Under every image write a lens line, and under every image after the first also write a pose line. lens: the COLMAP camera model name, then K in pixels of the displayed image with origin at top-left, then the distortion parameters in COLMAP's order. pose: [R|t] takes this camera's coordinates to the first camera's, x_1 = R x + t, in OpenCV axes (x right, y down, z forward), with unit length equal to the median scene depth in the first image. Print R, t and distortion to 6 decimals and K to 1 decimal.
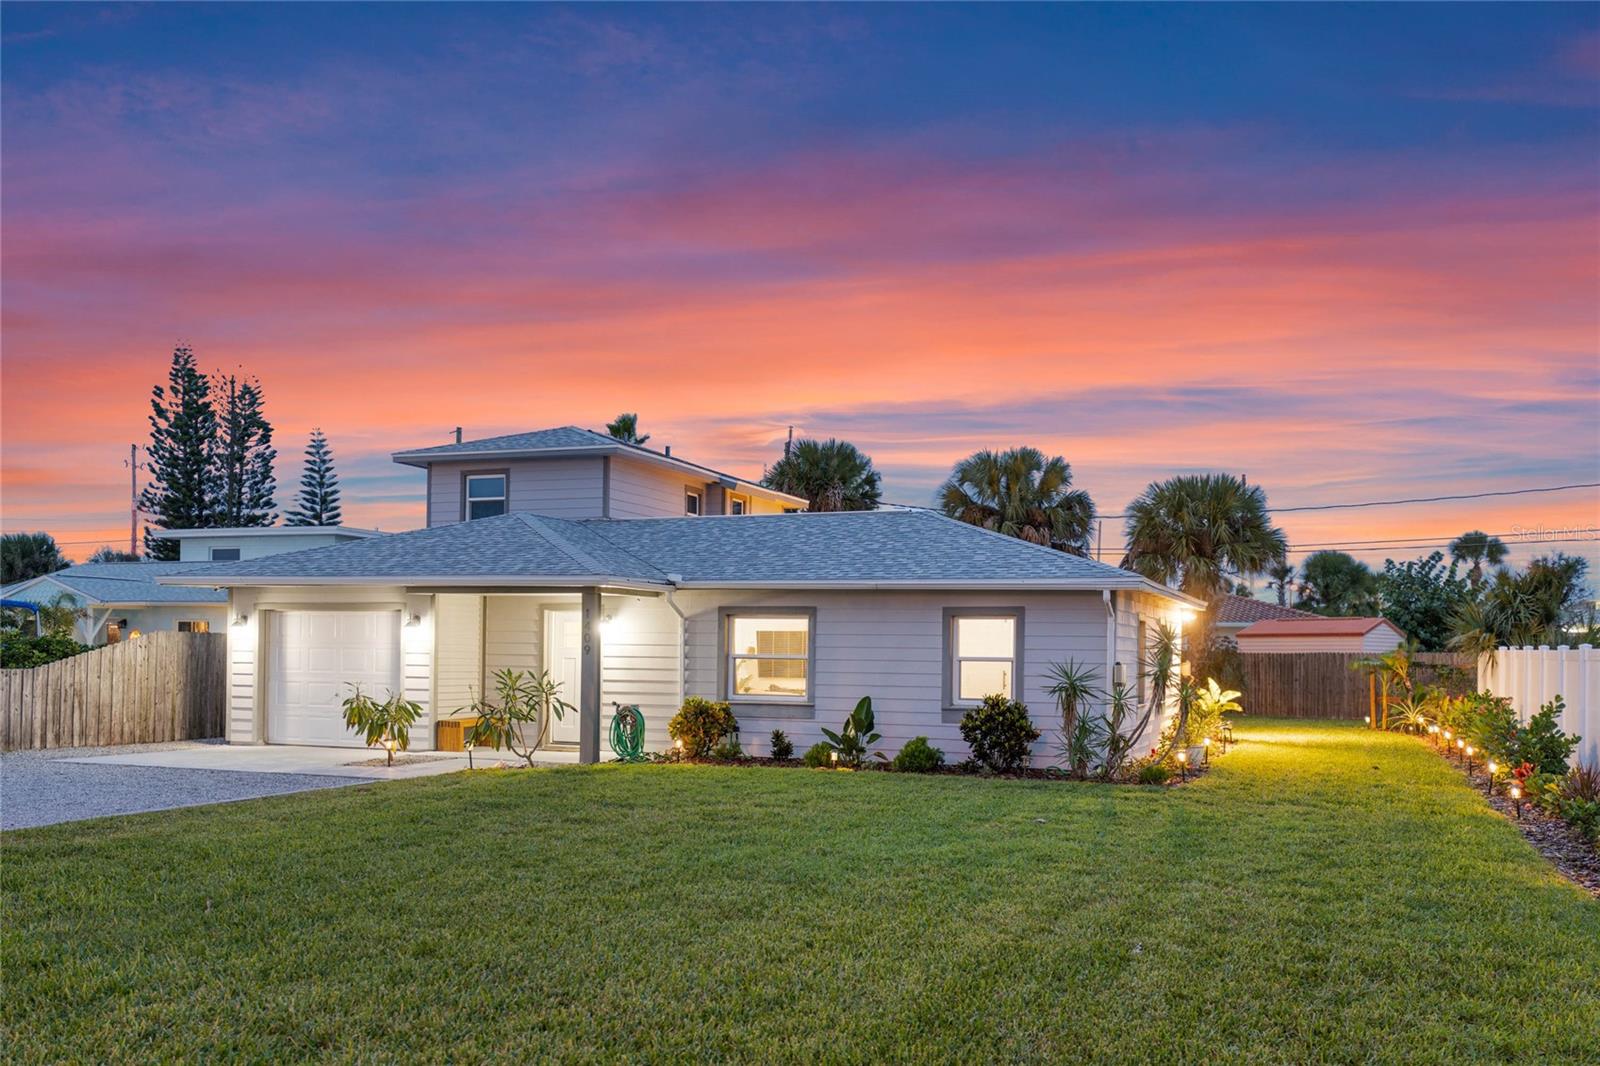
lens RADIAL K [[1338.4, 0, 801.2], [0, 1338.4, 669.2], [0, 0, 1]] dist [-0.043649, 0.001553]
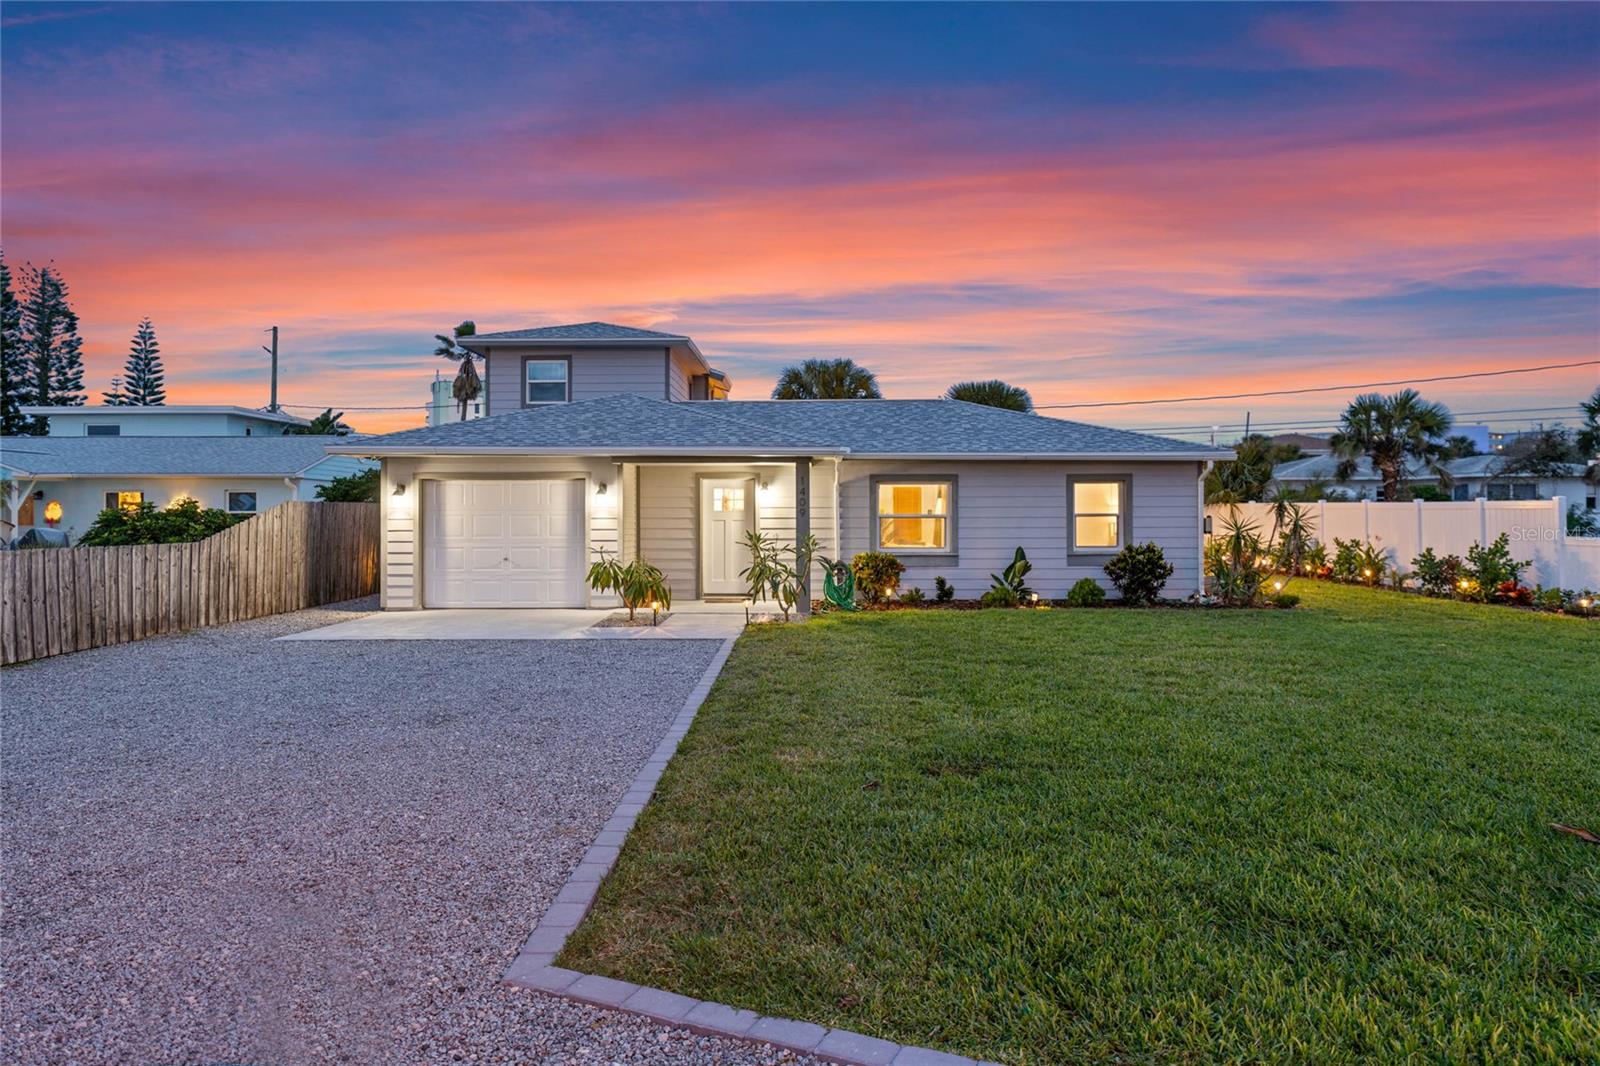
lens RADIAL K [[961.8, 0, 800.0], [0, 961.8, 533.0], [0, 0, 1]] dist [-0.000900, 0.000153]
pose [[0.947028, -0.022811, 0.320338, -0.365668], [0.019512, 0.999718, 0.013504, -0.007184], [-0.320556, -0.006538, 0.947207, 0.194878]]
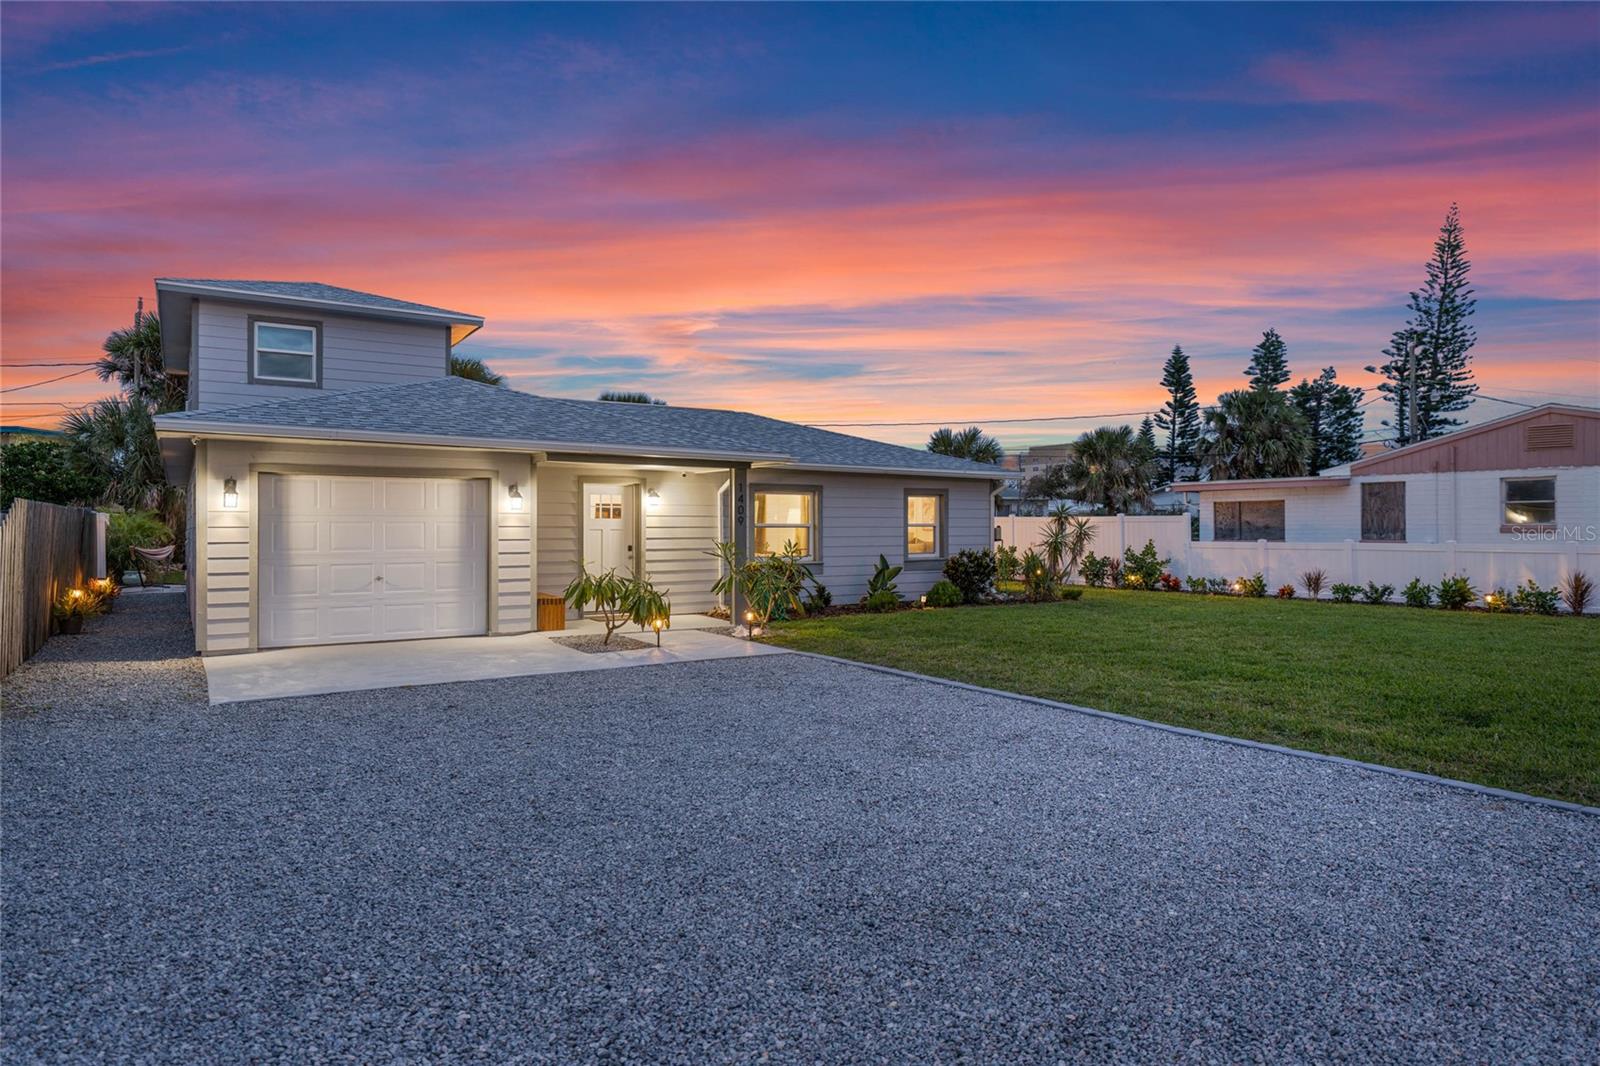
lens RADIAL K [[961.8, 0, 800.0], [0, 961.8, 533.0], [0, 0, 1]] dist [-0.000900, 0.000153]
pose [[0.597862, -0.018681, 0.801382, -0.659154], [0.017853, 0.999791, 0.009987, -0.010046], [-0.801401, 0.008336, 0.598070, 0.424432]]
